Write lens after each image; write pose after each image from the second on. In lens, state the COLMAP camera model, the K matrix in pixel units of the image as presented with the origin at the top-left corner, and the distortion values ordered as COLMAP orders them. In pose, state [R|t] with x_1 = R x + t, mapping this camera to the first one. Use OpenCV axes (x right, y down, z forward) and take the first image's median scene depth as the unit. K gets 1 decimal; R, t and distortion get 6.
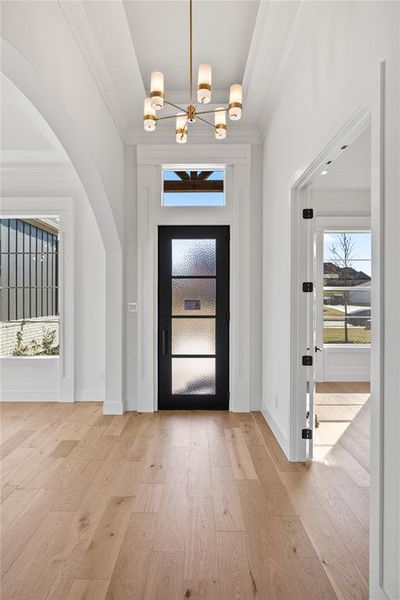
lens RADIAL K [[364.8, 0, 200.4], [0, 364.8, 300.2], [0, 0, 1]] dist [0.005282, 0.001329]
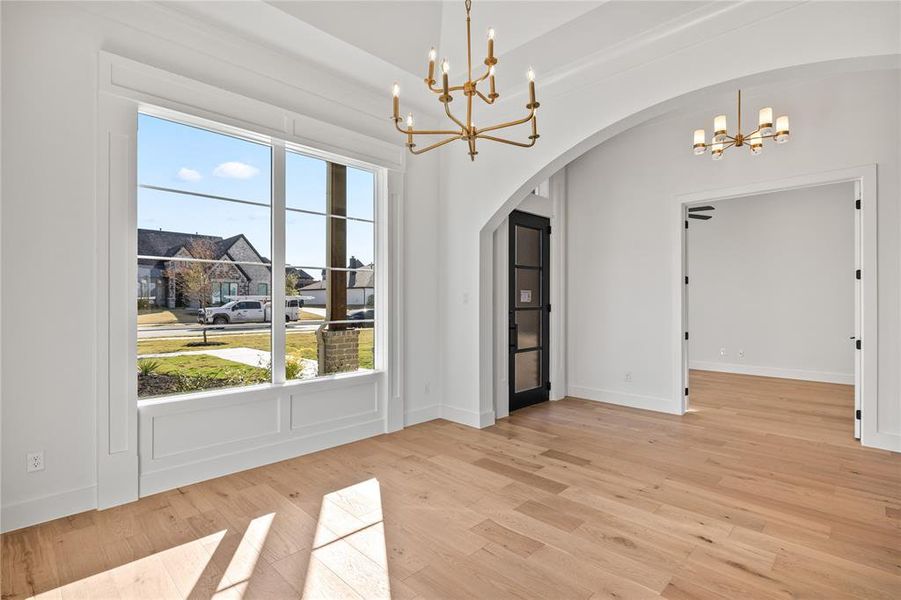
lens RADIAL K [[425.4, 0, 445.4], [0, 425.4, 301.8], [0, 0, 1]] dist [-0.003146, -0.000423]
pose [[0.696129, 0.003630, 0.717908, -0.980690], [0.003217, 0.999961, -0.008175, 0.036985], [-0.717910, 0.008000, 0.696090, 0.386379]]
